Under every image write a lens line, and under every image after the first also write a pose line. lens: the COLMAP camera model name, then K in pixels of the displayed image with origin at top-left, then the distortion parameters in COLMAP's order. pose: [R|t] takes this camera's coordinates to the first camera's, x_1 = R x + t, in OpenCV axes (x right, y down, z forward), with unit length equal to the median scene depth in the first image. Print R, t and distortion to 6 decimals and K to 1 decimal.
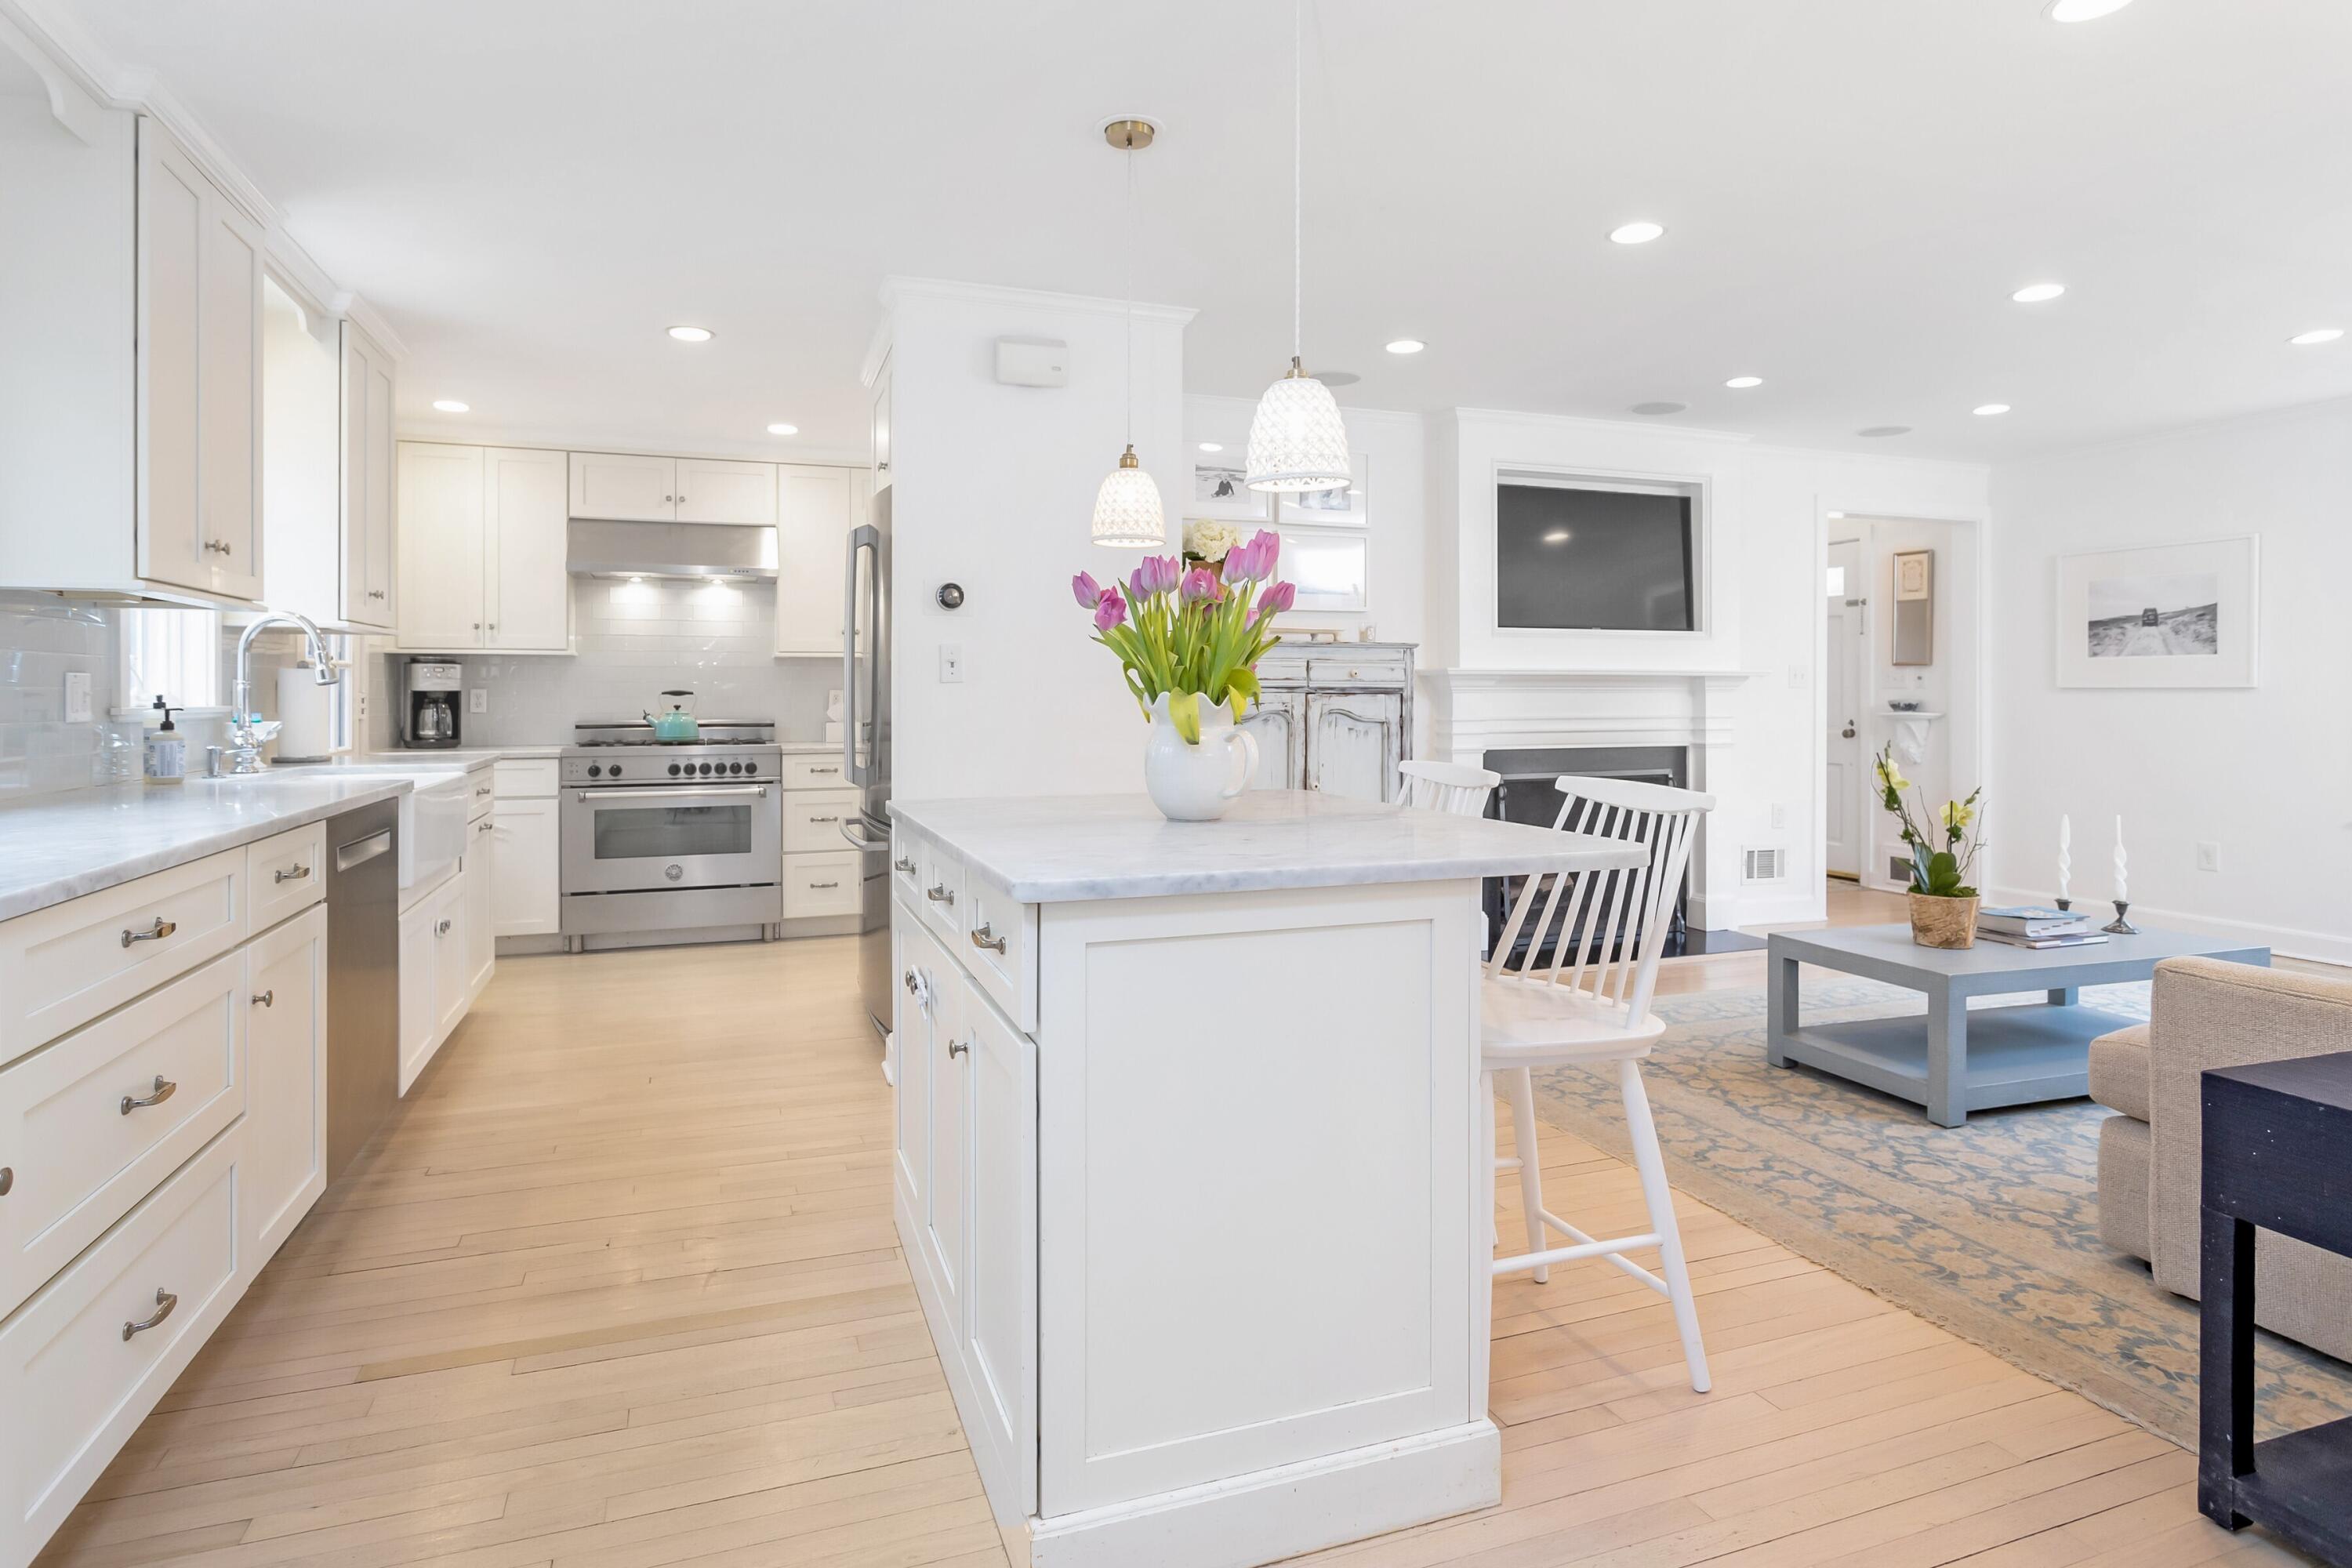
lens RADIAL K [[1287.9, 0, 1170.8], [0, 1287.9, 699.1], [0, 0, 1]] dist [0.004685, 0.004296]
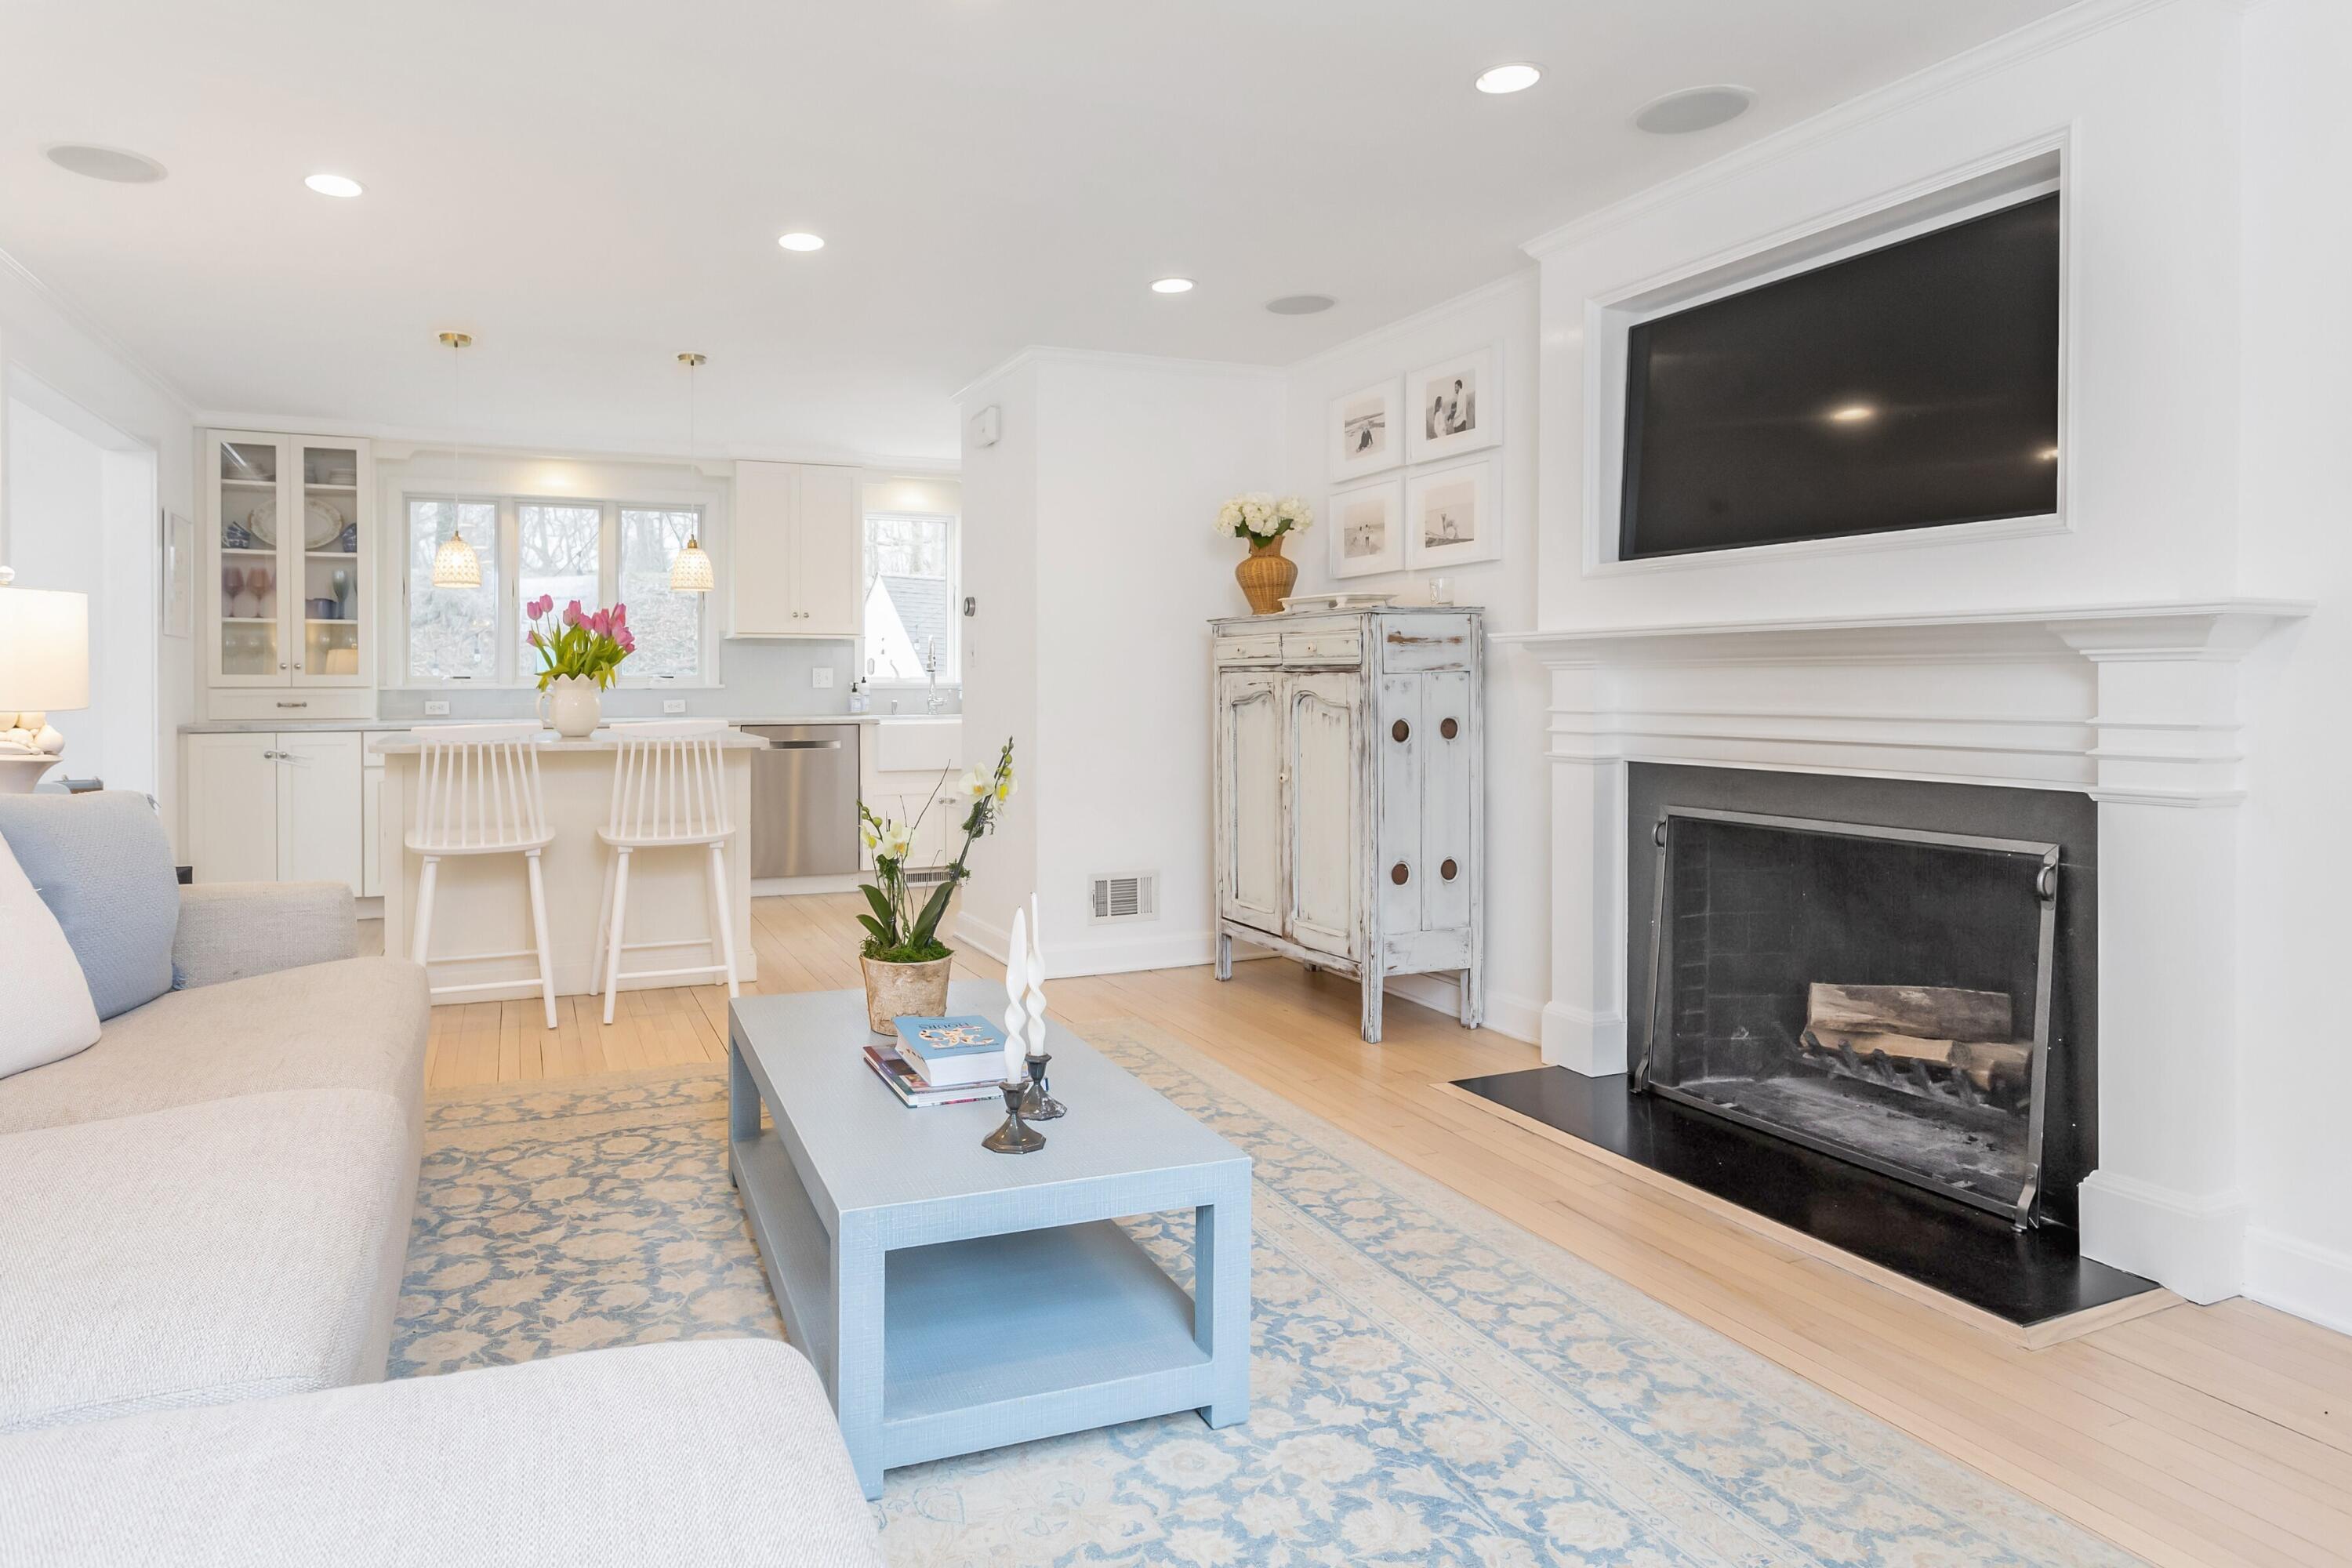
lens RADIAL K [[1287.9, 0, 1003.3], [0, 1287.9, 701.7], [0, 0, 1]] dist [0.004685, 0.004296]
pose [[0.009826, 0.016734, -0.999812, 0.966528], [-0.004530, 0.999850, 0.016690, 0.002113], [0.999941, 0.004365, 0.009900, 0.780125]]
